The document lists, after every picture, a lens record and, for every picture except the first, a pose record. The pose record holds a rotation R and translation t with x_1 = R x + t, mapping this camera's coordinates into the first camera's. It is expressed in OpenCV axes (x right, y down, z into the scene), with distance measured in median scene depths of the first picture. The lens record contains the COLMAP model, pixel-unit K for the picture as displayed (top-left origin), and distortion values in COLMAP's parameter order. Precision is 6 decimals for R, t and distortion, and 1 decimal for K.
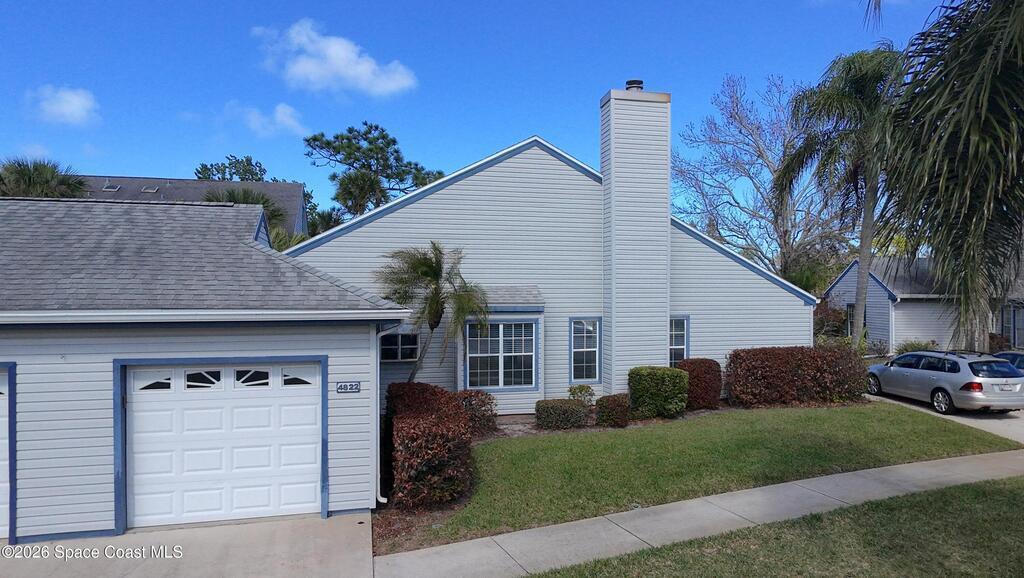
lens RADIAL K [[665.2, 0, 519.1], [0, 665.2, 280.5], [0, 0, 1]] dist [0.015600, -0.014289]
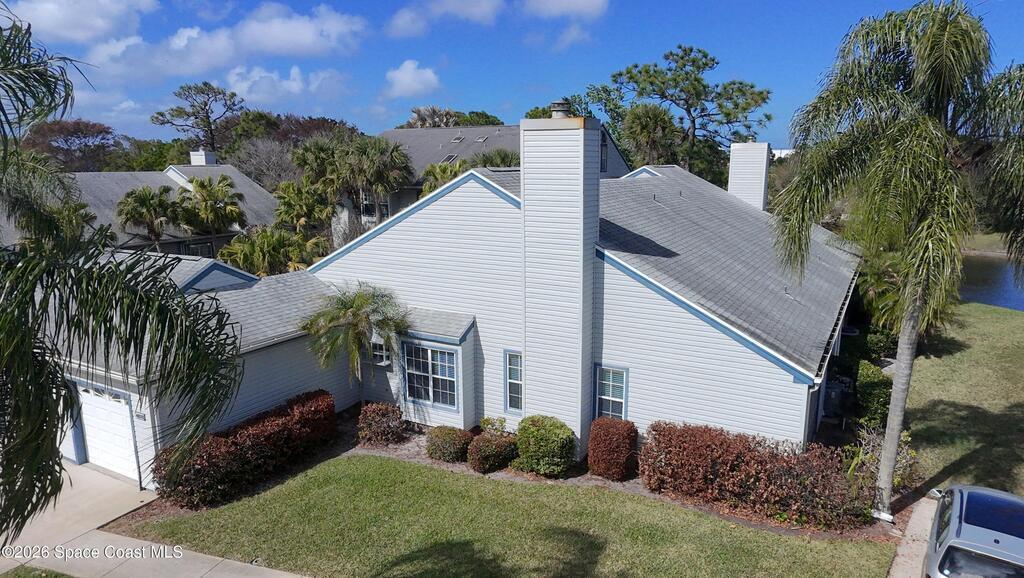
lens RADIAL K [[665.2, 0, 511.4], [0, 665.2, 291.8], [0, 0, 1]] dist [0.015600, -0.014289]
pose [[0.714052, 0.133019, -0.687339, 0.864349], [0.012890, 0.979119, 0.202877, -0.265037], [0.699974, -0.153724, 0.697428, 0.350395]]
